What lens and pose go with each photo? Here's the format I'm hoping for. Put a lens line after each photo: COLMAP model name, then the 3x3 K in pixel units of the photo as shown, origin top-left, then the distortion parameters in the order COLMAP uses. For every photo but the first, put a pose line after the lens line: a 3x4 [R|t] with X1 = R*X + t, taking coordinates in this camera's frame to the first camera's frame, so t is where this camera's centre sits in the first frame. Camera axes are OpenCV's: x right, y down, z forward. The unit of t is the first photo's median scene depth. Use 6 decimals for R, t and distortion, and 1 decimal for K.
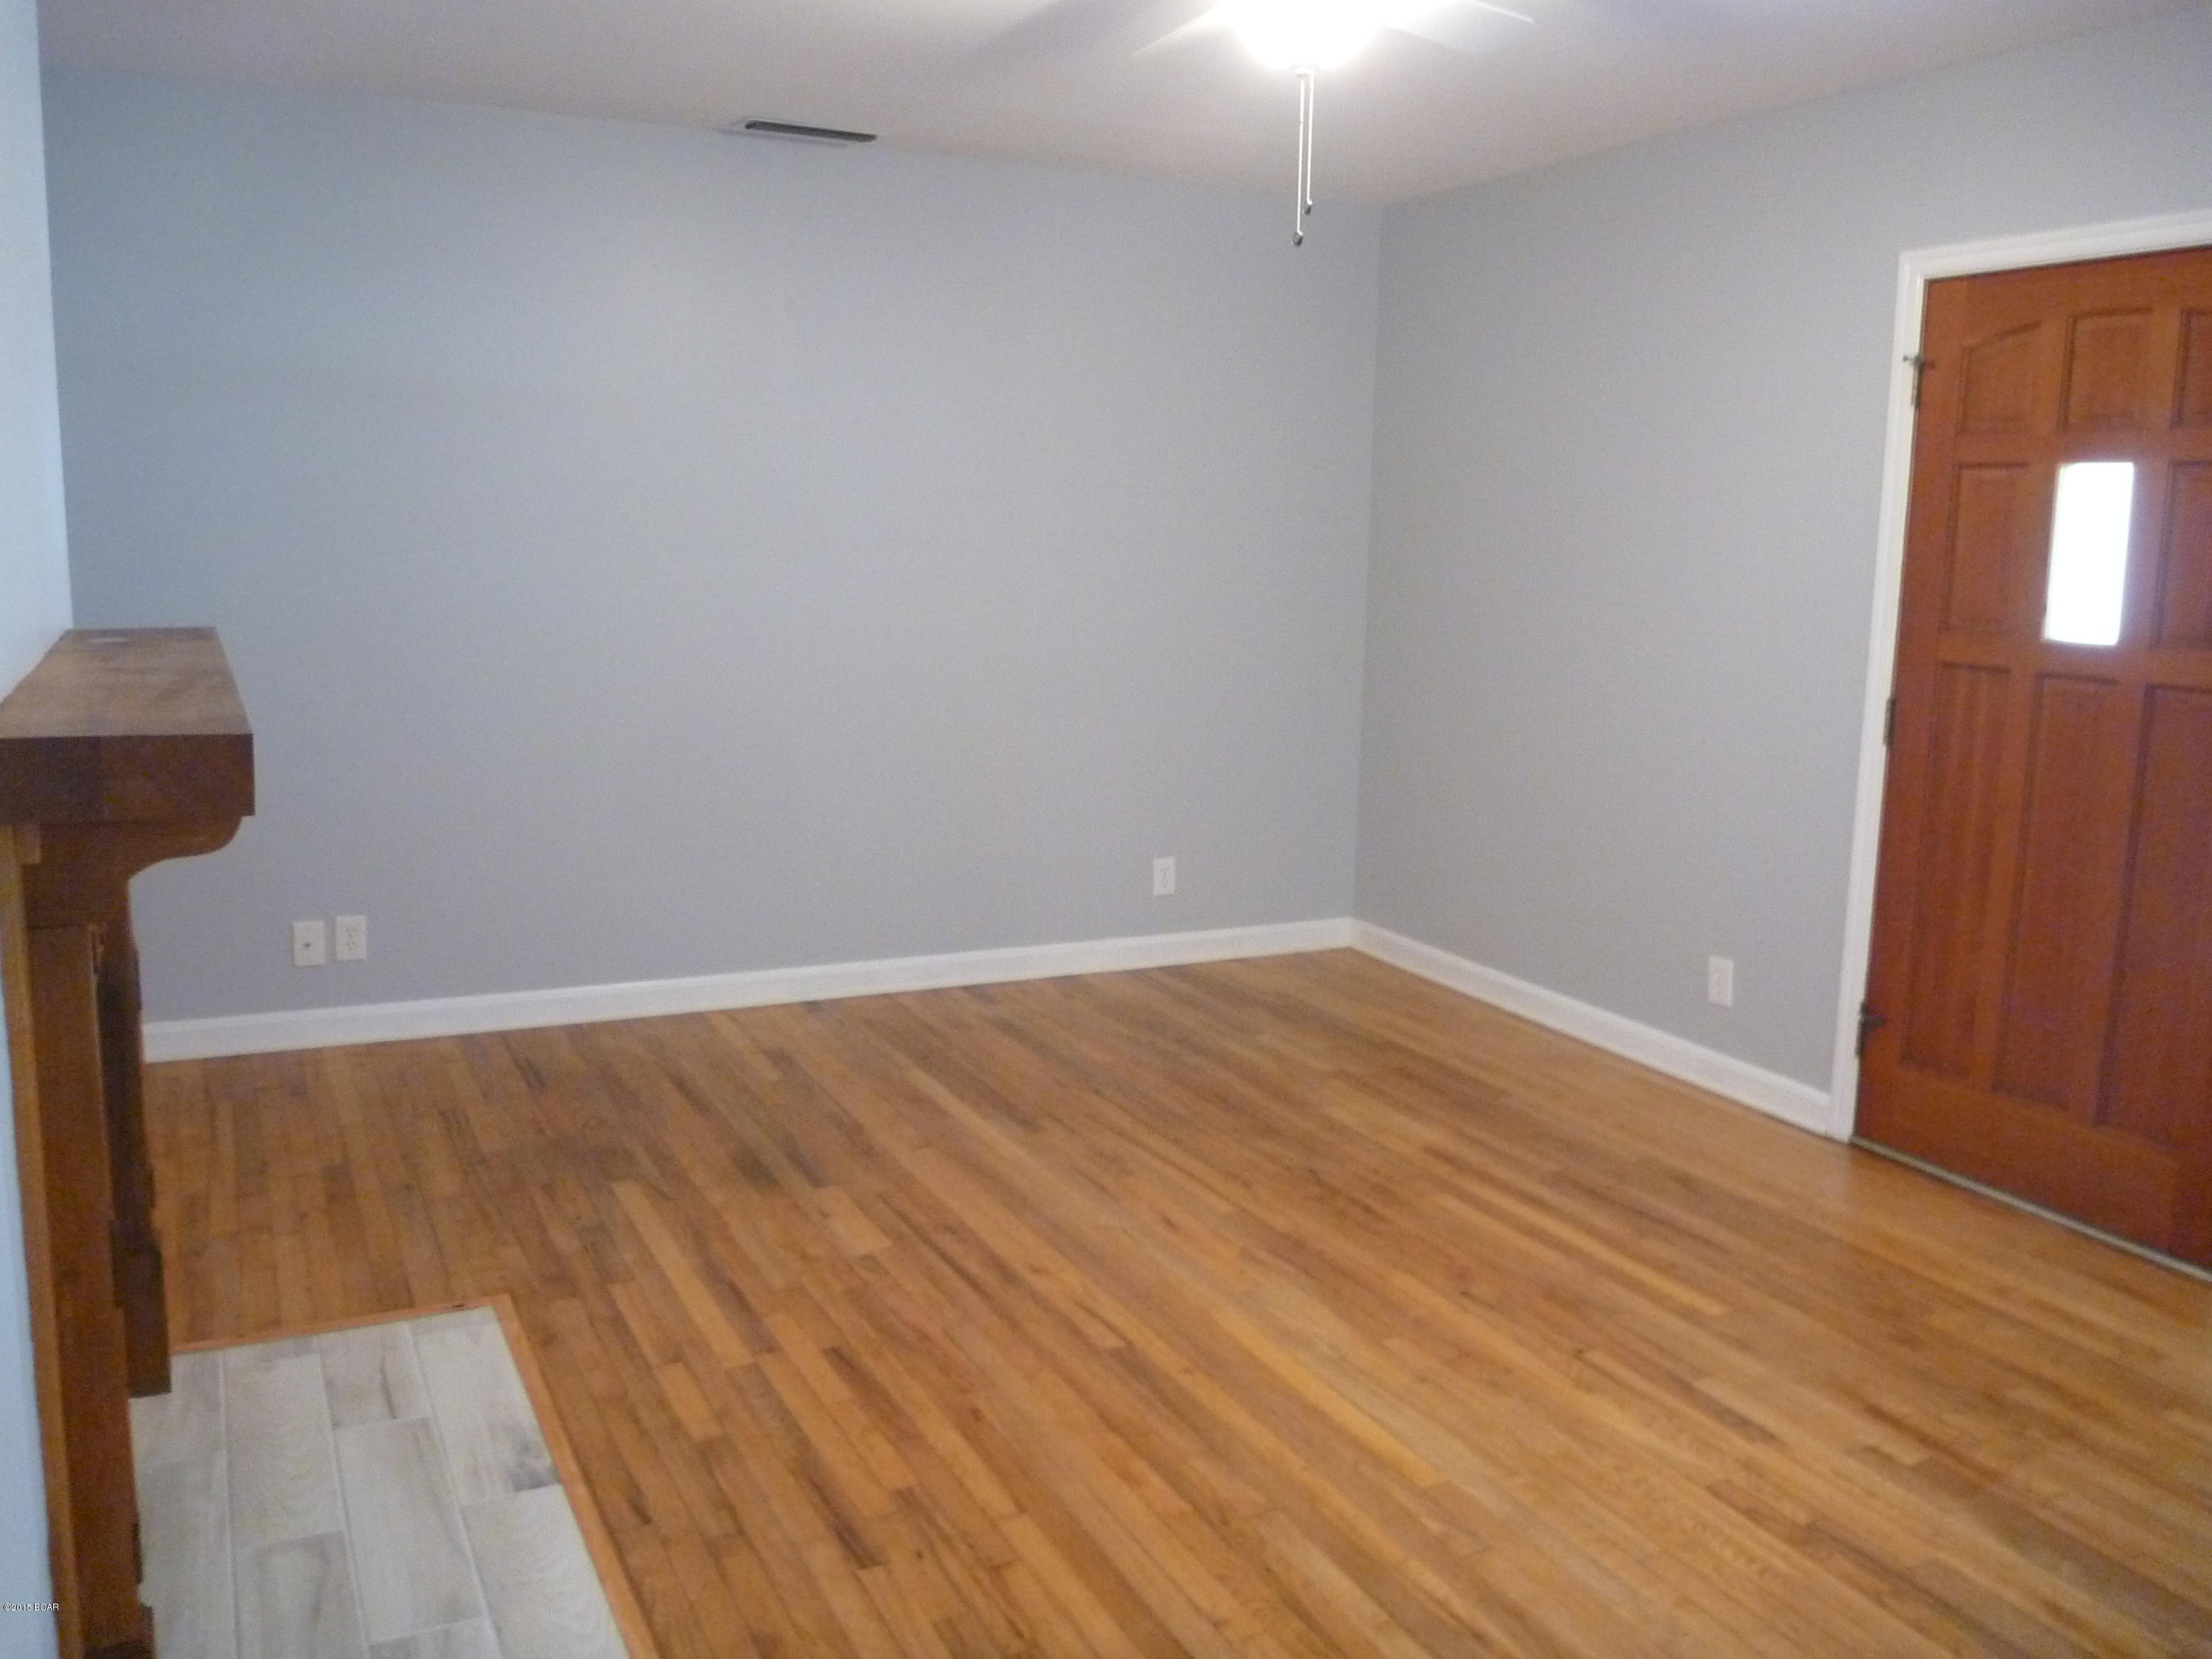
lens RADIAL K [[1803.8, 0, 1091.5], [0, 1803.8, 822.6], [0, 0, 1]] dist [-0.034260, -0.006518]
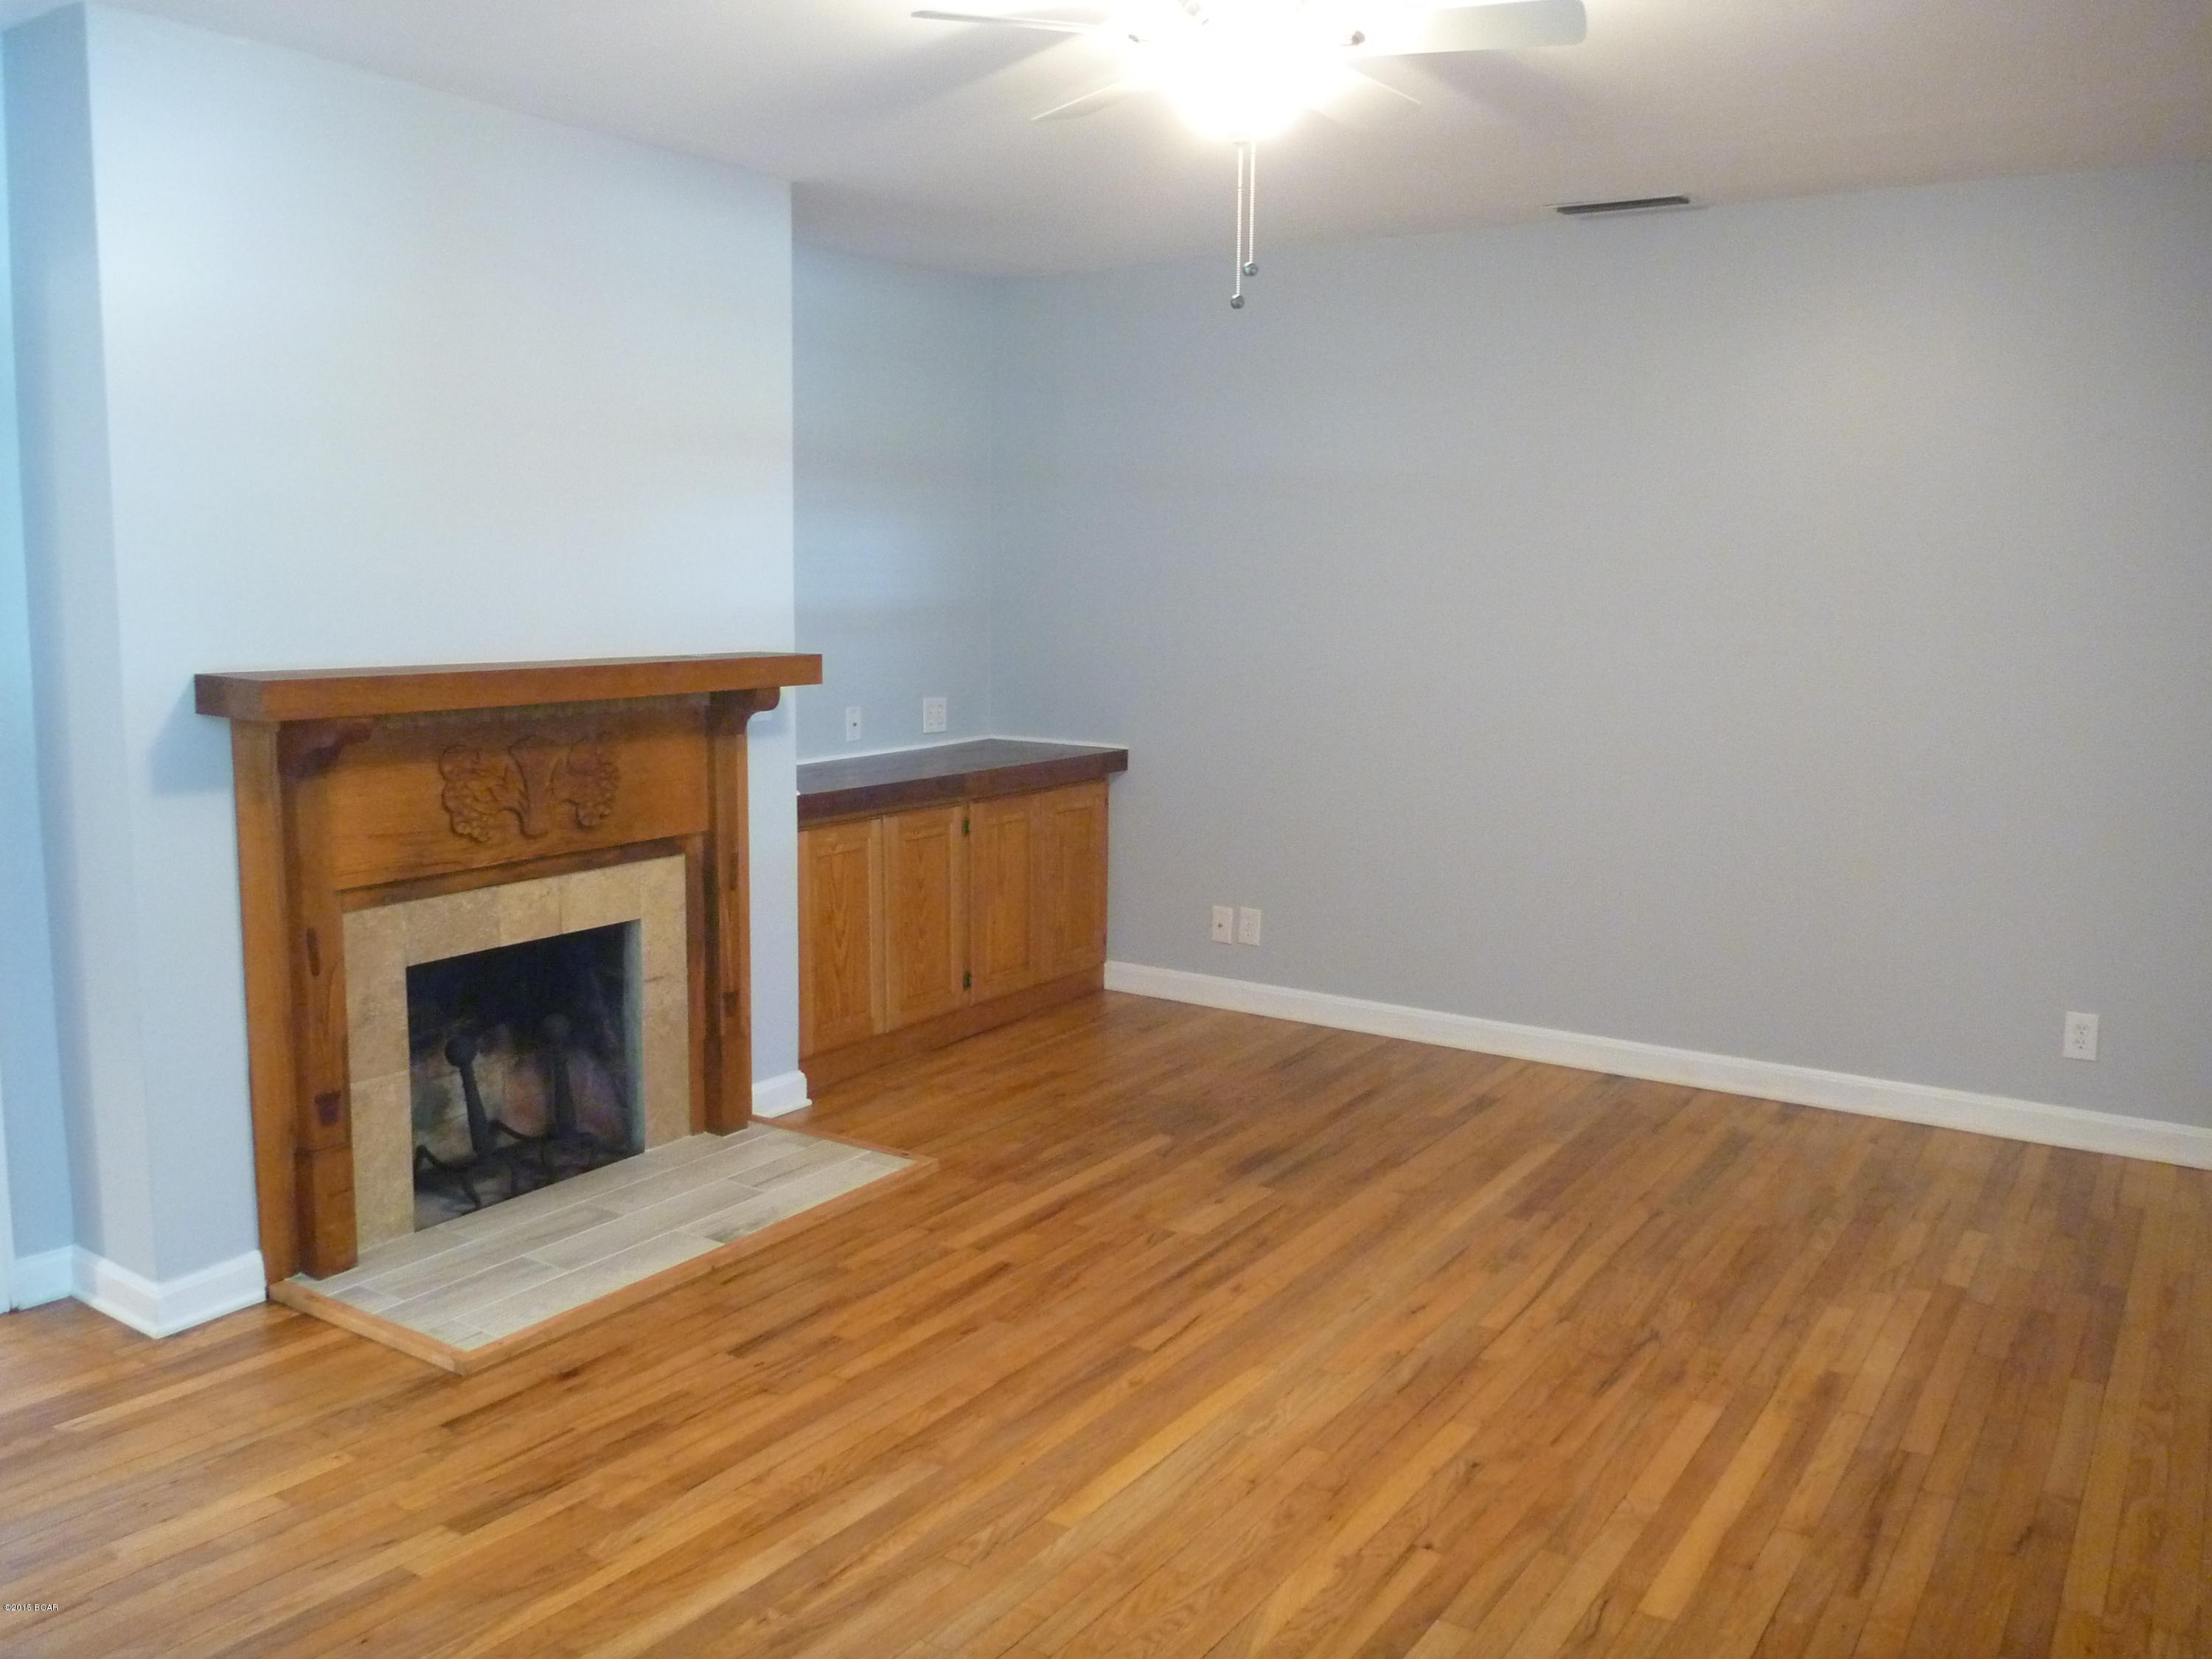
lens RADIAL K [[1803.8, 0, 1085.9], [0, 1803.8, 830.1], [0, 0, 1]] dist [-0.034260, -0.006518]
pose [[0.495299, 0.106064, -0.862223, 0.770104], [-0.142714, 0.988968, 0.039674, -0.044319], [0.856920, 0.103401, 0.504972, 0.346465]]
